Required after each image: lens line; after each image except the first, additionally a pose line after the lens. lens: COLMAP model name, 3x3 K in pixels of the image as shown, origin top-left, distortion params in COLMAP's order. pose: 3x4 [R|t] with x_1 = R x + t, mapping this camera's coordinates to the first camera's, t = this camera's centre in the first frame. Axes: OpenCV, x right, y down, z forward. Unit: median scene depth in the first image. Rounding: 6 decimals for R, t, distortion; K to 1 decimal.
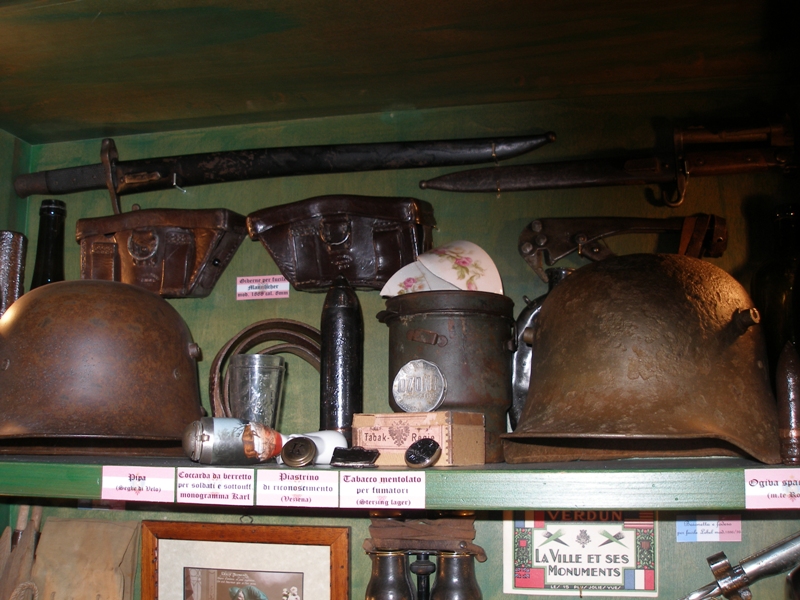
lens RADIAL K [[908.2, 0, 400.0], [0, 908.2, 300.0], [0, 0, 1]] dist [-0.169037, 0.054450]
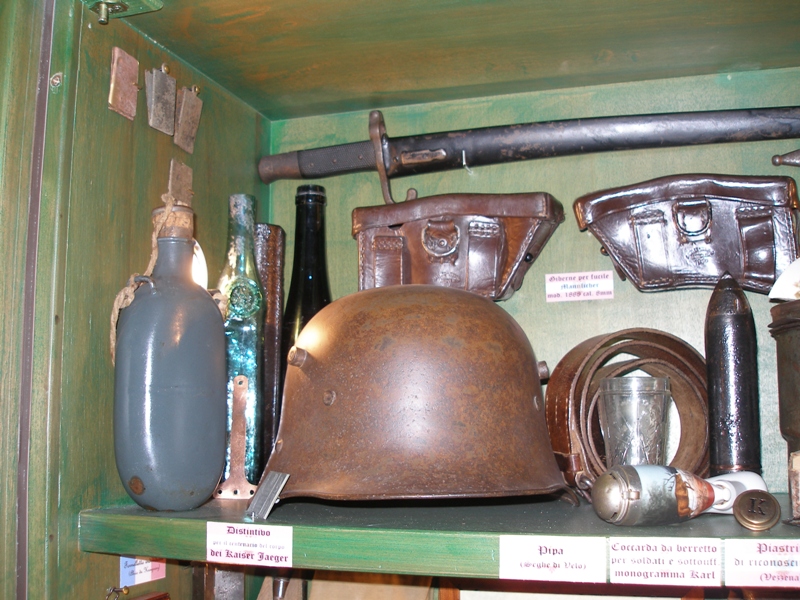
lens RADIAL K [[908.2, 0, 400.0], [0, 908.2, 300.0], [0, 0, 1]] dist [-0.169037, 0.054450]
pose [[0.995245, -0.016106, -0.096059, -0.240693], [0.018353, 0.999577, 0.022551, -0.023678], [0.095655, -0.024206, 0.995120, 0.161914]]
